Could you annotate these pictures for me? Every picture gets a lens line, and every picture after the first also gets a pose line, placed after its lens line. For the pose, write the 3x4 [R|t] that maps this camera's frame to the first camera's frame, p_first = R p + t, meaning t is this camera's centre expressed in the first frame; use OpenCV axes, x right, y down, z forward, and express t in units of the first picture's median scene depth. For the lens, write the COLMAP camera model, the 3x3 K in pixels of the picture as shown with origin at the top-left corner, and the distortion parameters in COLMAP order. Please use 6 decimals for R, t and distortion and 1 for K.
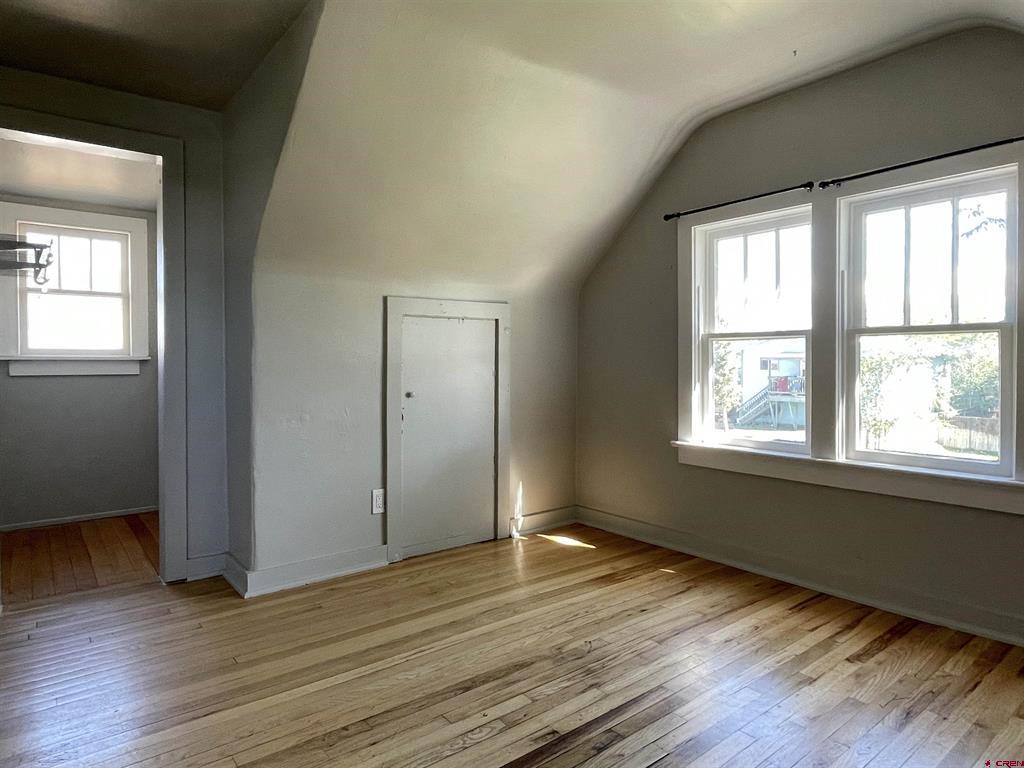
lens RADIAL K [[620.1, 0, 505.6], [0, 620.1, 369.7], [0, 0, 1]] dist [-0.001164, -0.002783]
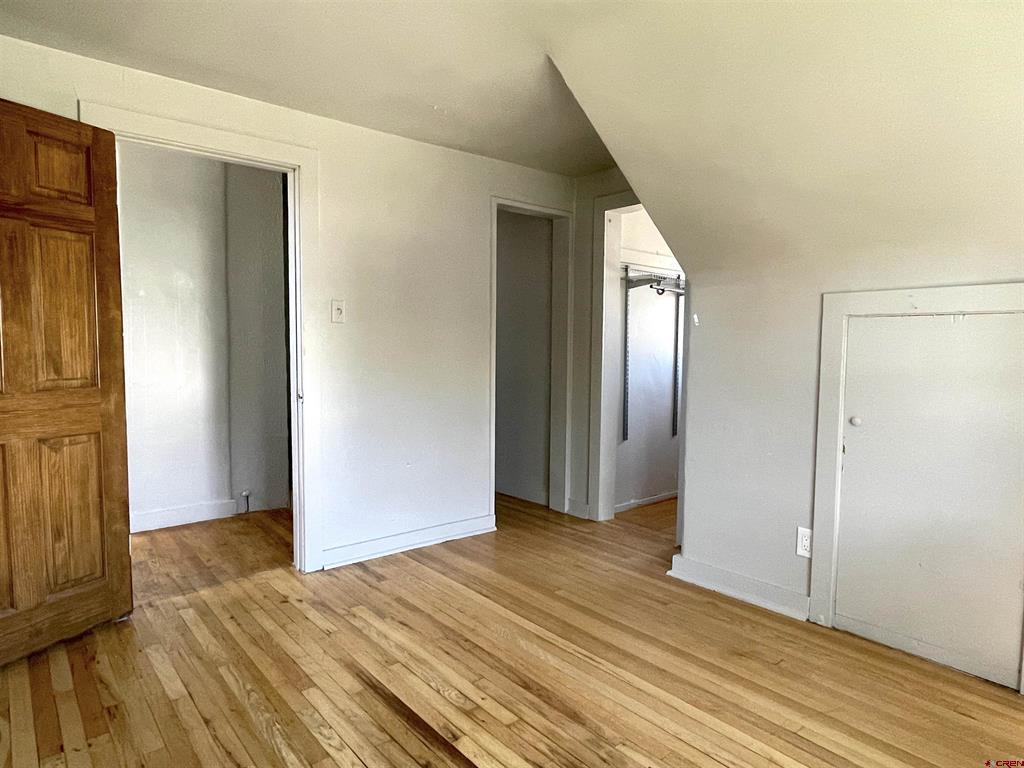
lens RADIAL K [[620.1, 0, 517.3], [0, 620.1, 385.7], [0, 0, 1]] dist [-0.001164, -0.002783]
pose [[0.042980, 0.070634, -0.996576, 0.606928], [-0.027806, 0.997196, 0.069479, -0.045484], [0.998689, 0.024724, 0.044823, 0.586431]]
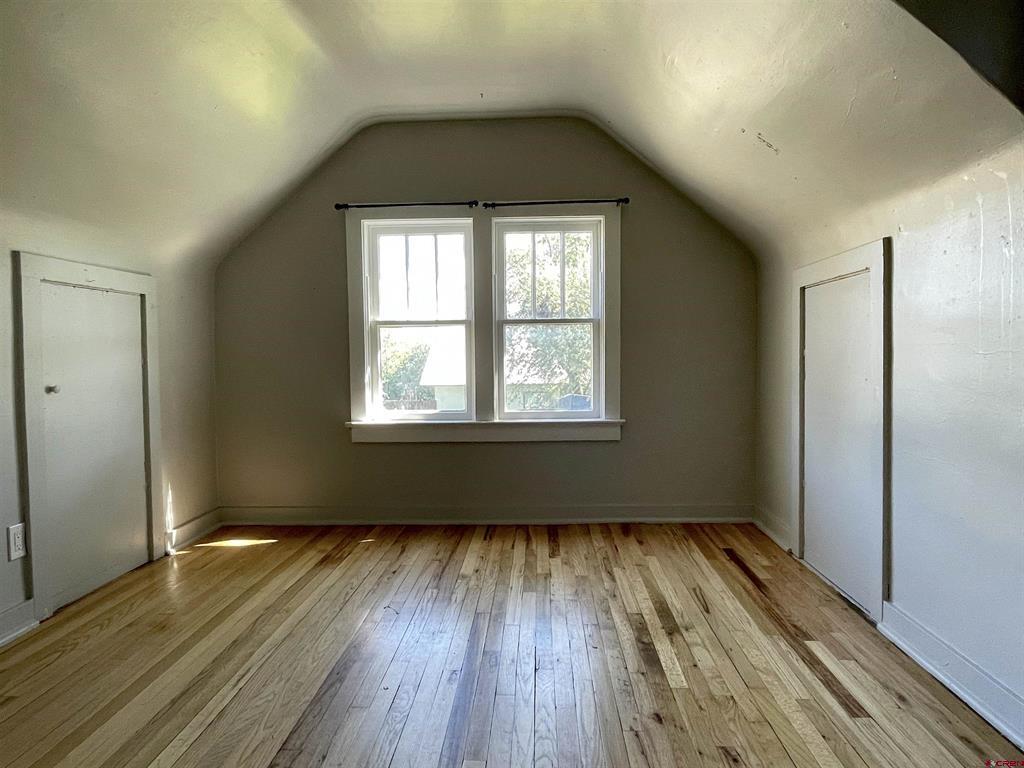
lens RADIAL K [[620.1, 0, 512.5], [0, 620.1, 382.7], [0, 0, 1]] dist [-0.001164, -0.002783]
pose [[0.646275, -0.040374, 0.762036, -0.379627], [0.020230, 0.999155, 0.035780, 0.017894], [-0.762837, -0.007708, 0.646545, 0.116721]]
